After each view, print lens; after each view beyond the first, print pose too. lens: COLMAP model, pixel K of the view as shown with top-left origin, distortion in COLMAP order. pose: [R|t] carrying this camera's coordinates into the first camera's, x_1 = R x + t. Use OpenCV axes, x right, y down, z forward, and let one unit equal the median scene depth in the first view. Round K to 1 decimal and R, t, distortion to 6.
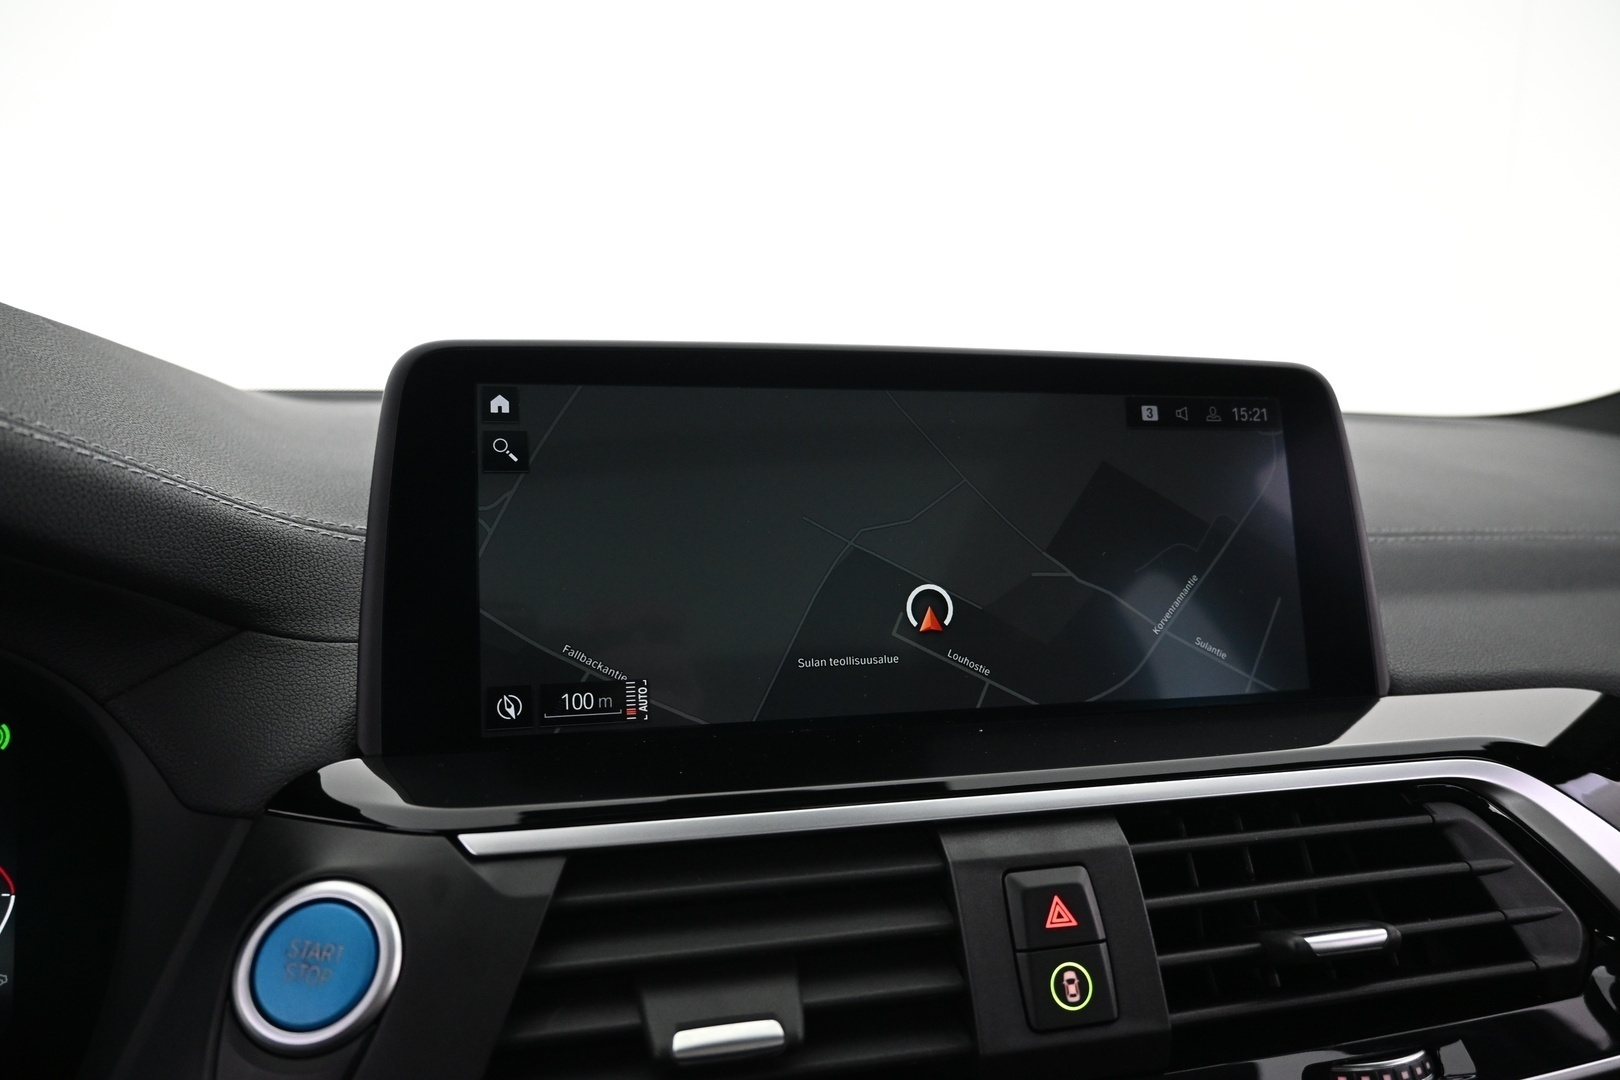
lens RADIAL K [[1086.2, 0, 810.0], [0, 1086.2, 540.0], [0, 0, 1]] dist [-0.003817, 0.001351]
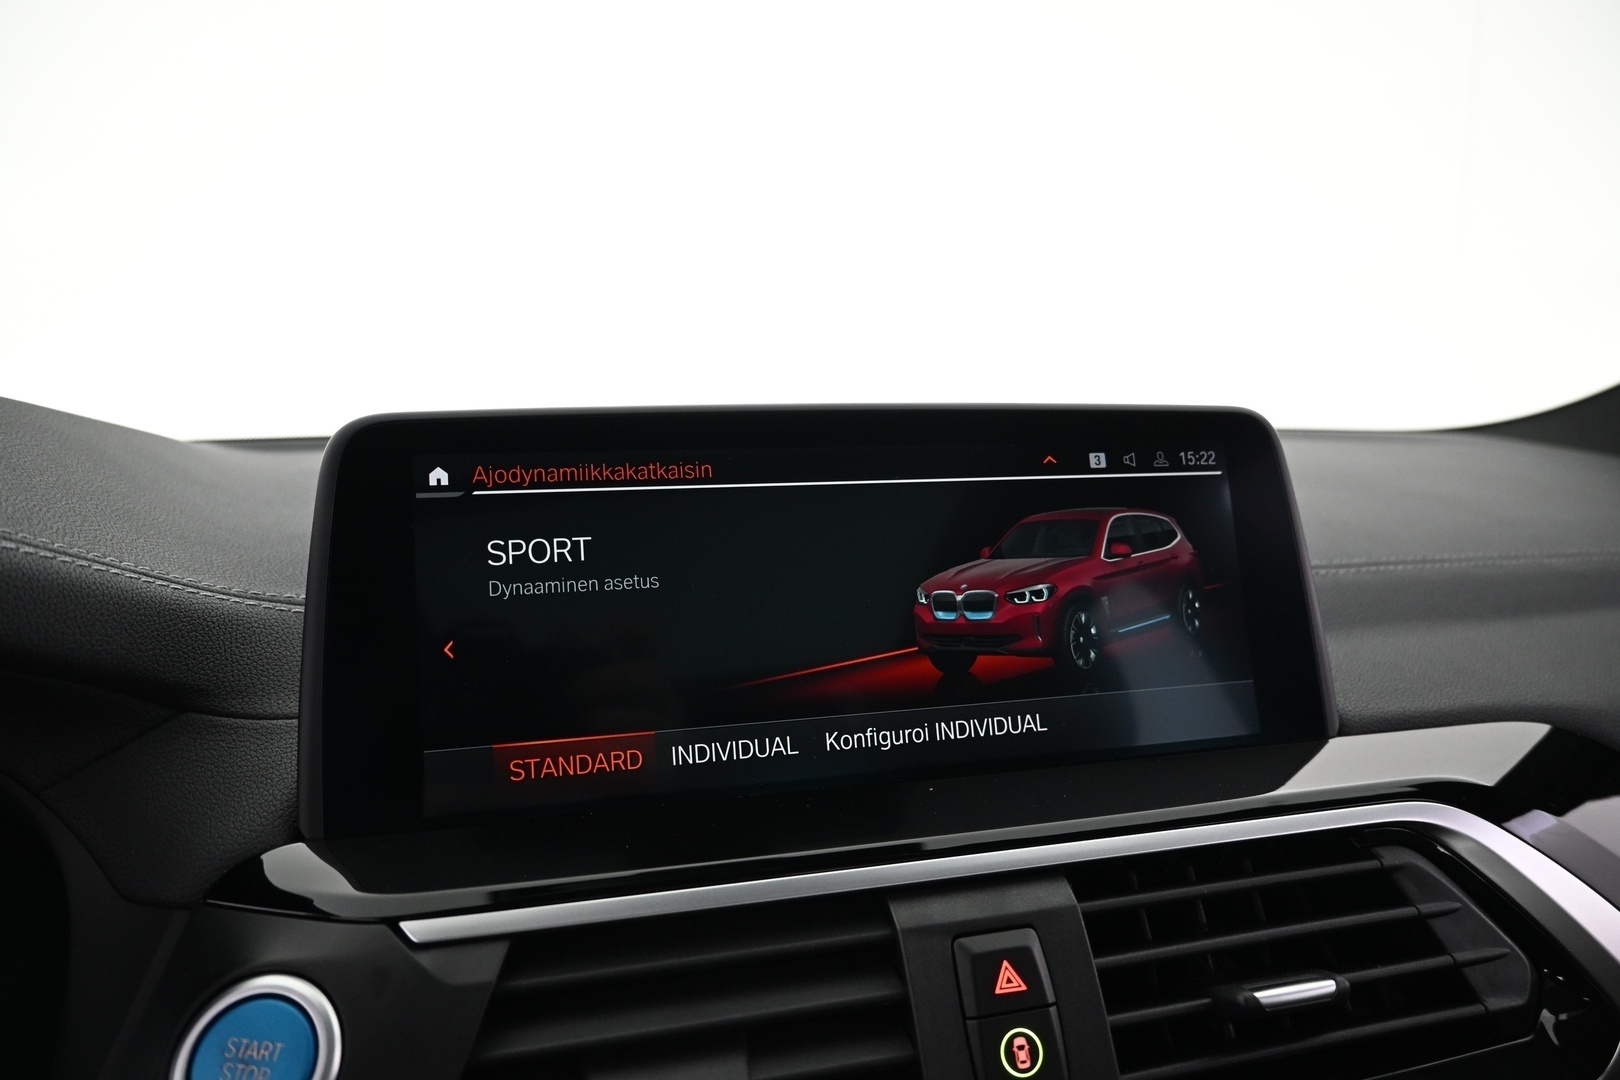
lens RADIAL K [[1086.2, 0, 810.0], [0, 1086.2, 540.0], [0, 0, 1]] dist [-0.003817, 0.001351]
pose [[0.999512, -0.025296, 0.018311, 0.037320], [0.025464, 0.999635, -0.008988, -0.052932], [-0.018076, 0.009450, 0.999792, 0.000038]]
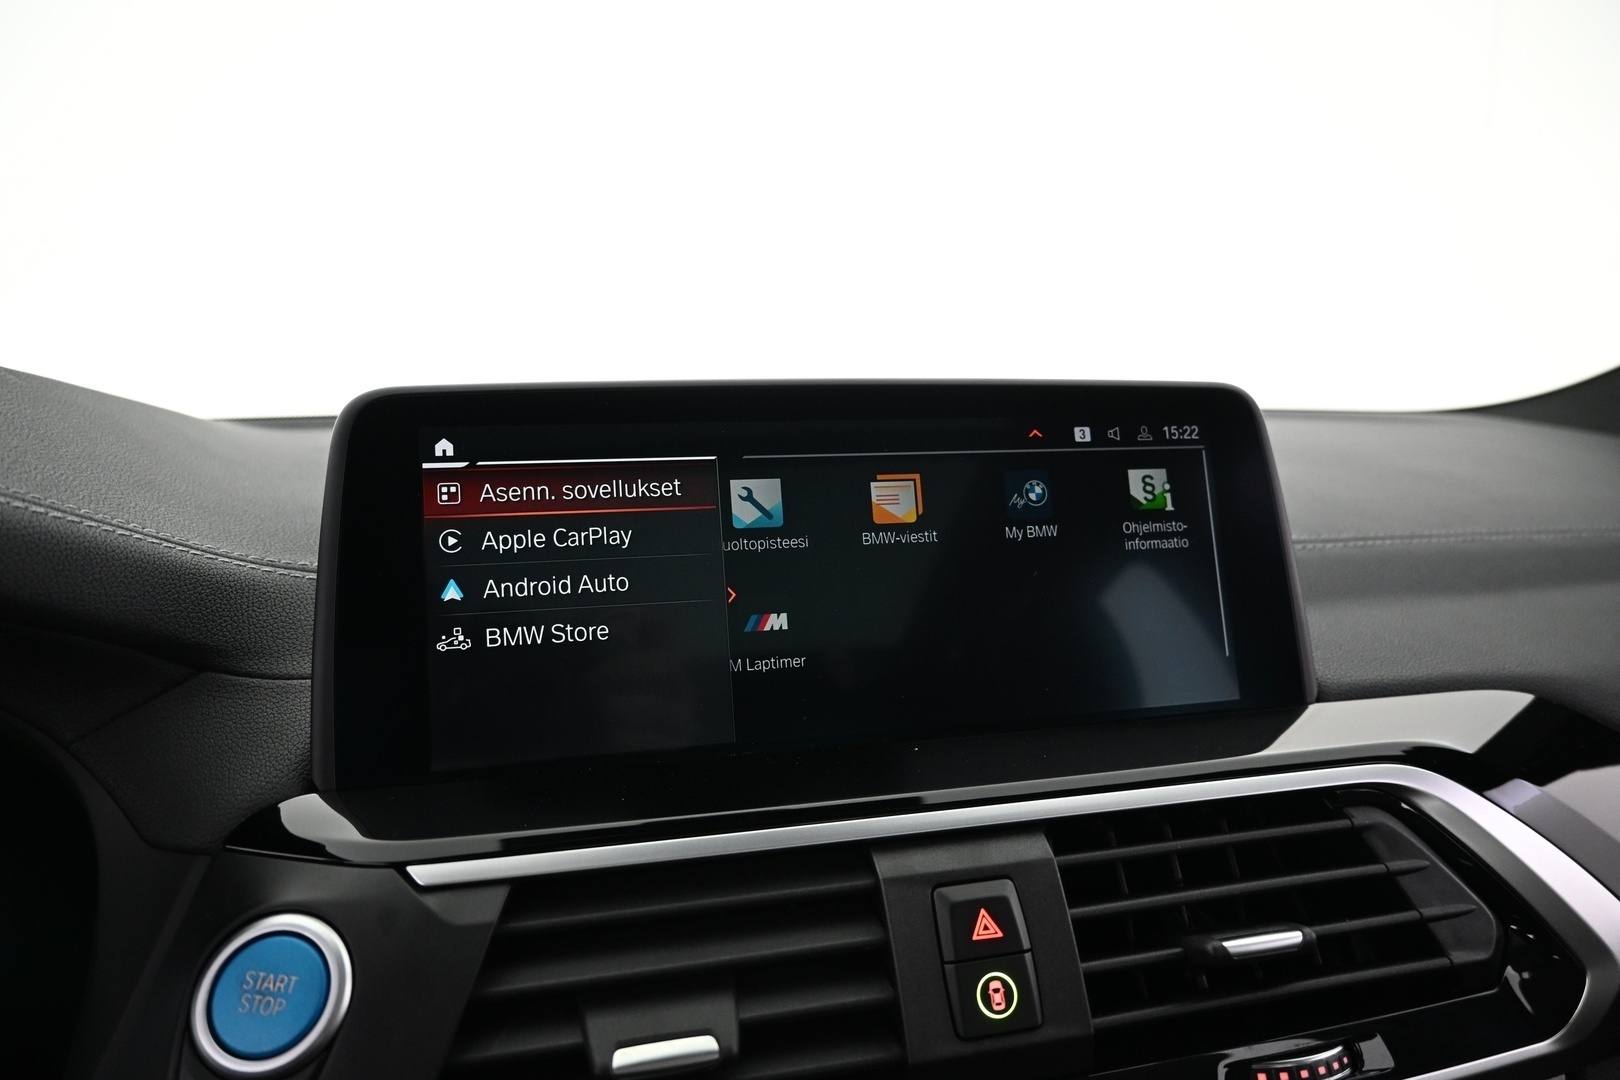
lens RADIAL K [[1086.2, 0, 810.0], [0, 1086.2, 540.0], [0, 0, 1]] dist [-0.003817, 0.001351]
pose [[0.999706, -0.023927, 0.003815, 0.062615], [0.023912, 0.999706, 0.003966, -0.034729], [-0.003909, -0.003873, 0.999985, -0.043798]]
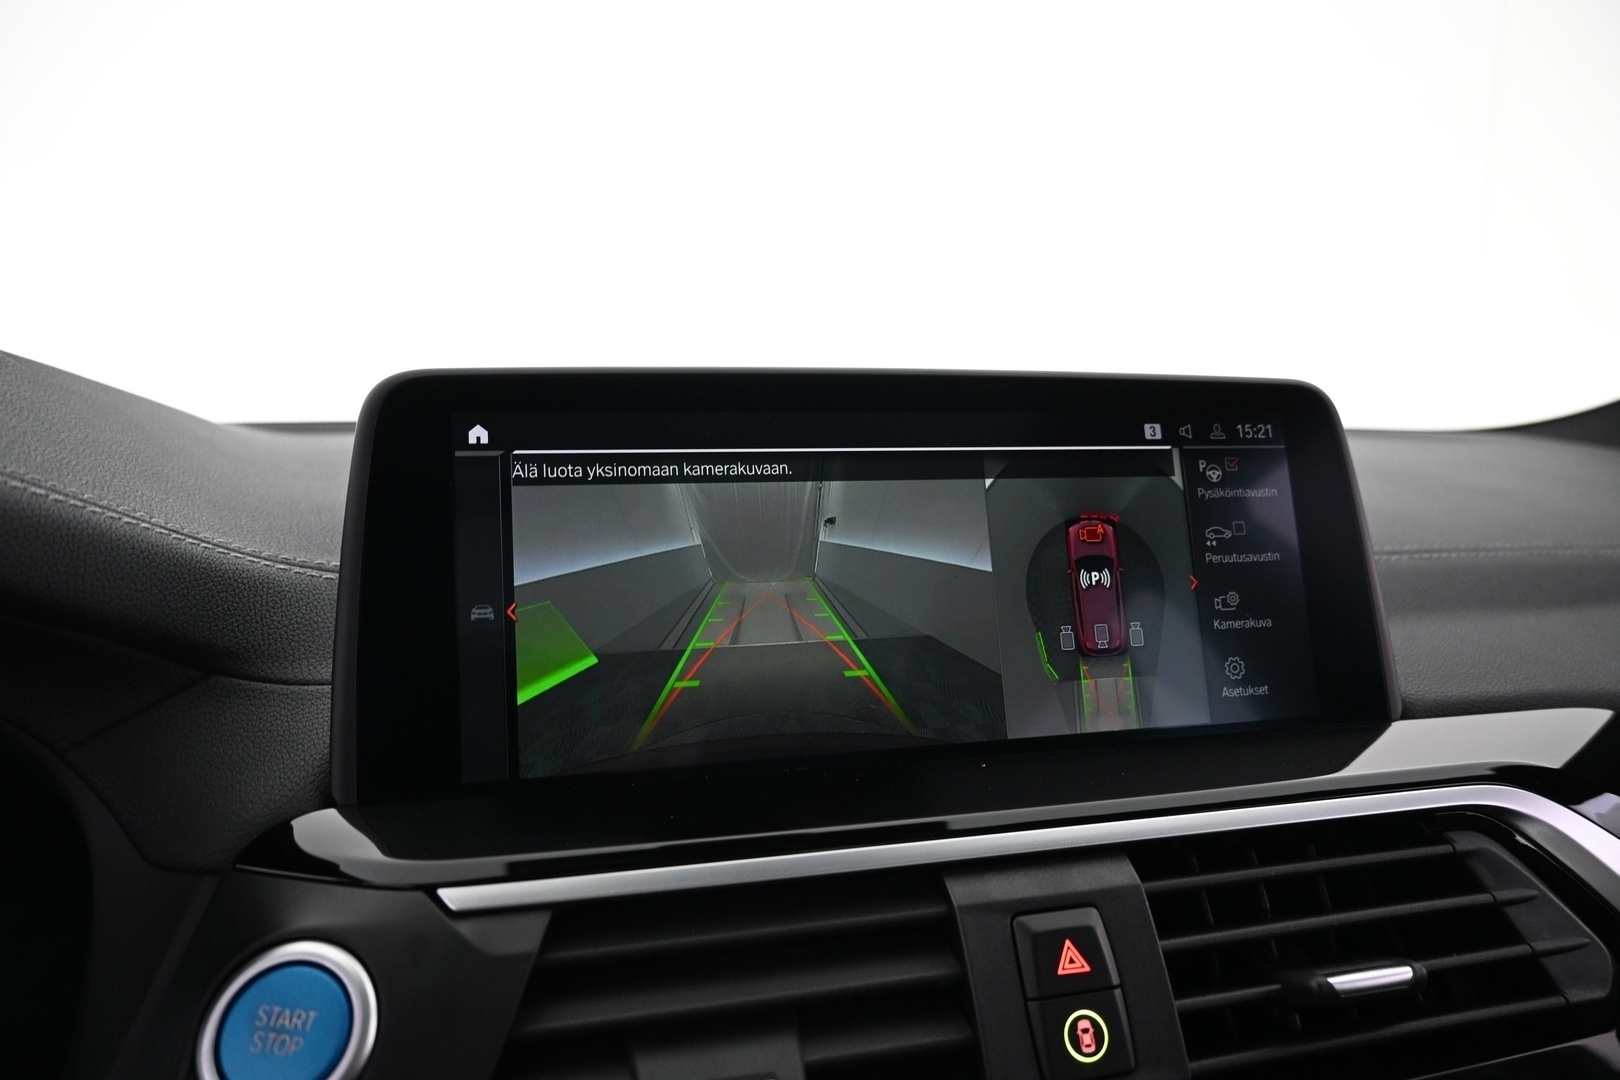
lens RADIAL K [[1086.2, 0, 810.0], [0, 1086.2, 540.0], [0, 0, 1]] dist [-0.003817, 0.001351]
pose [[0.999815, -0.016490, 0.009894, -0.002987], [0.016702, 0.999624, -0.021768, -0.006023], [-0.009531, 0.021929, 0.999714, 0.039837]]
